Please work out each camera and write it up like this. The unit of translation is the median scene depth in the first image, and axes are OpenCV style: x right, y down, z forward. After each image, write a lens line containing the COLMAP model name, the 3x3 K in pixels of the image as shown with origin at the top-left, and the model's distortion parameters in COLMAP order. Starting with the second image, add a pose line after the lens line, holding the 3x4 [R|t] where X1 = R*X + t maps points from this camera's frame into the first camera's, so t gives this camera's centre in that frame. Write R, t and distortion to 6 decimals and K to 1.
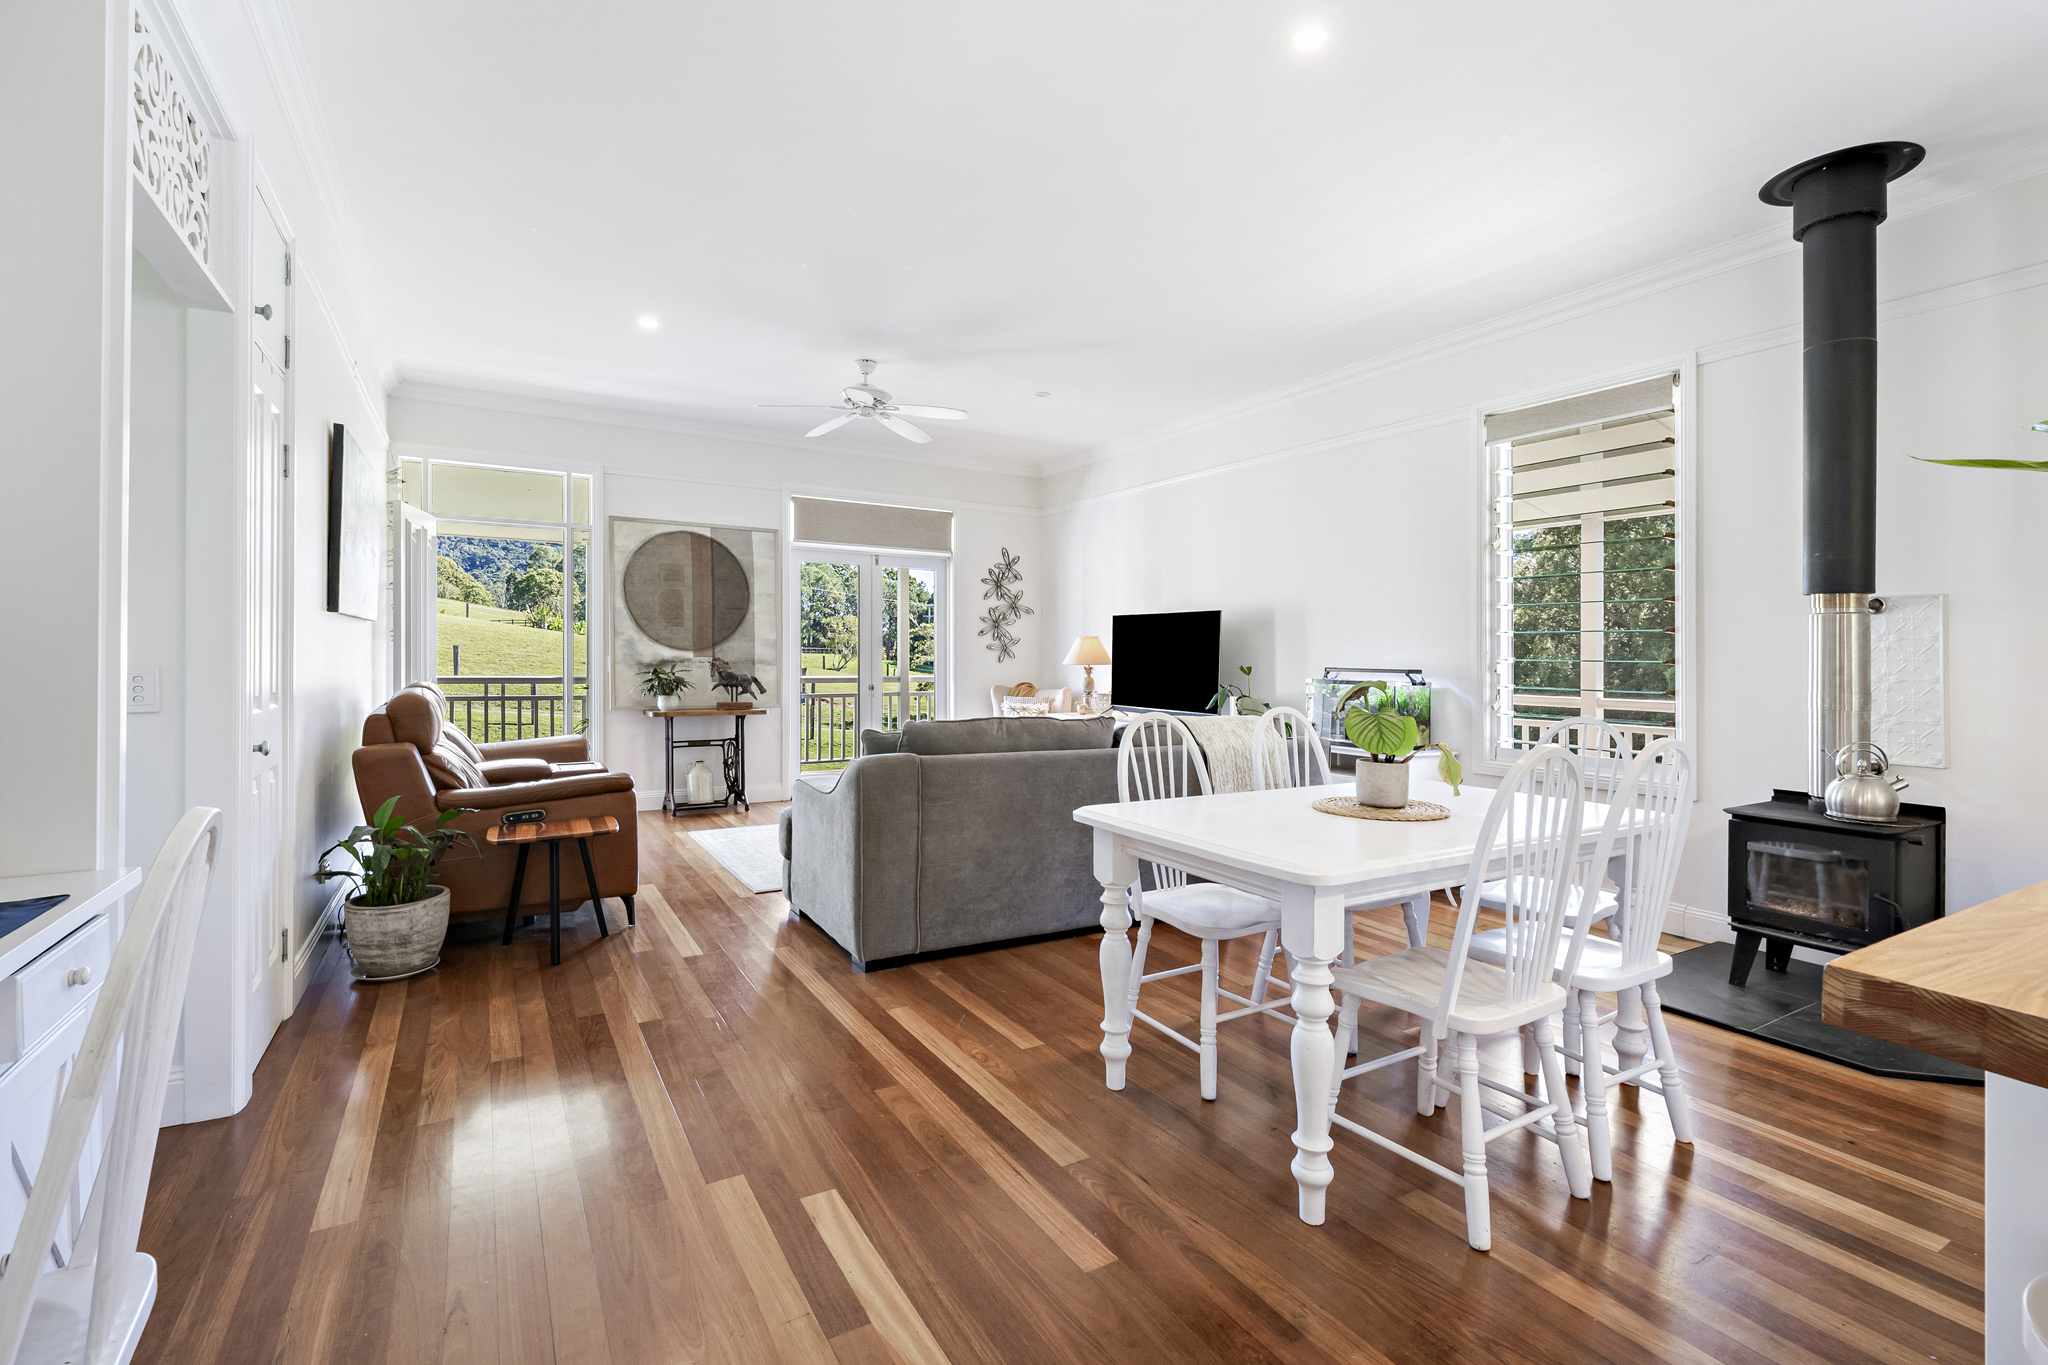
lens RADIAL K [[910.2, 0, 1026.1], [0, 910.2, 672.5], [0, 0, 1]] dist [-0.001045, -0.000257]
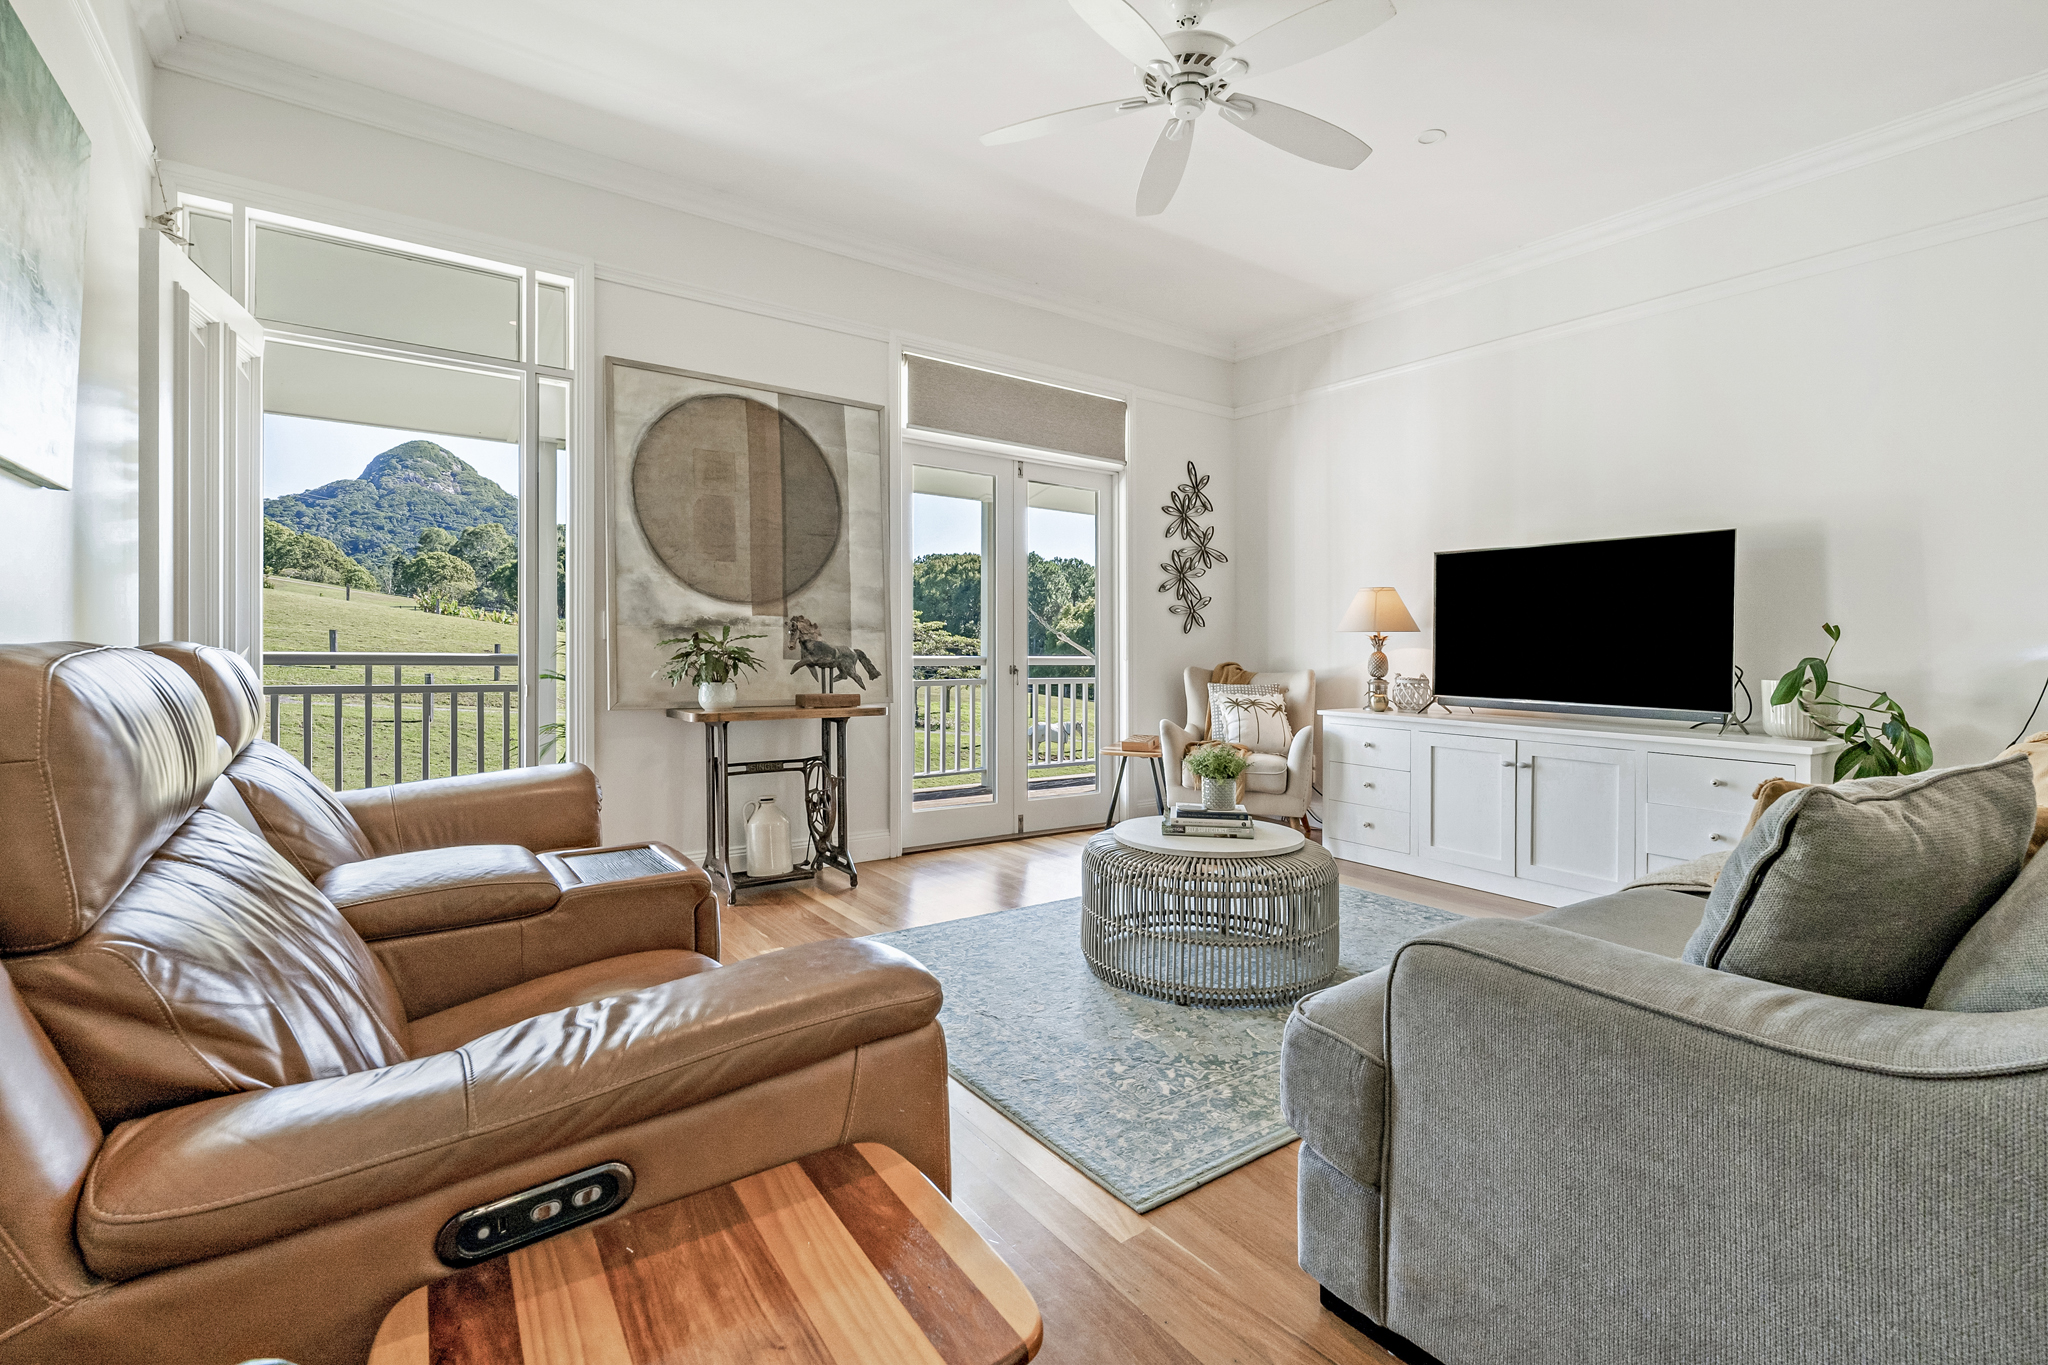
lens RADIAL K [[925.4, 0, 1033.2], [0, 925.4, 659.9], [0, 0, 1]] dist [-0.000408, -0.000024]
pose [[0.996290, -0.000611, 0.086052, -0.303176], [0.000891, 0.999994, -0.003223, 0.016279], [-0.086050, 0.003288, 0.996285, 0.513545]]
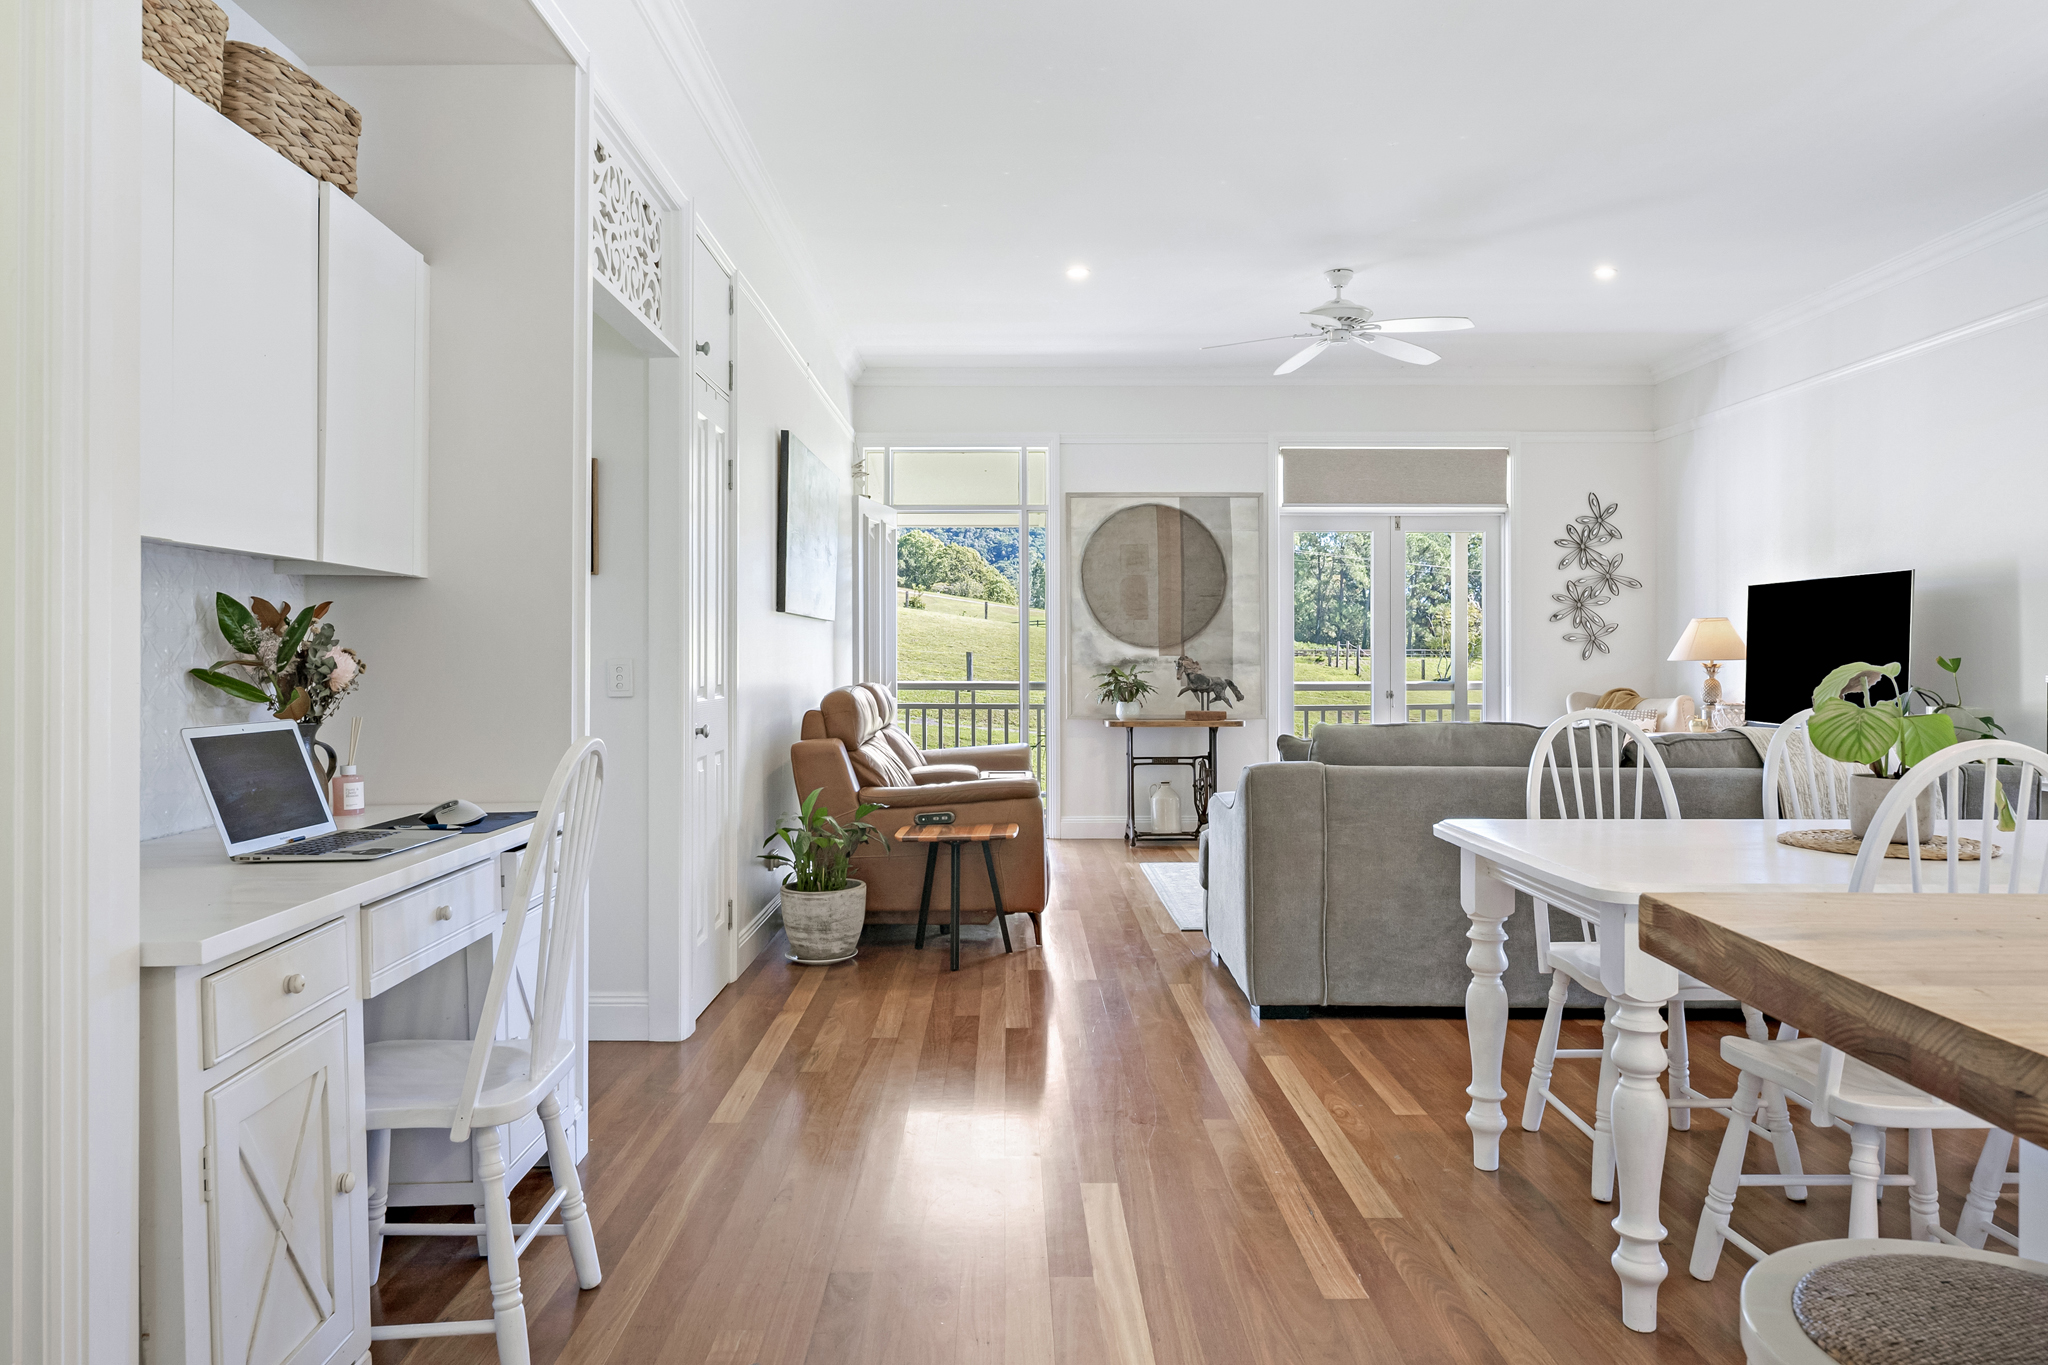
lens RADIAL K [[1288.3, 0, 1020.8], [0, 1288.3, 687.0], [0, 0, 1]] dist [-0.002797, -0.000782]
pose [[0.863631, -0.000871, -0.504124, 0.143600], [0.001647, 0.999998, 0.001092, 0.011984], [0.504122, -0.001773, 0.863631, -0.088204]]
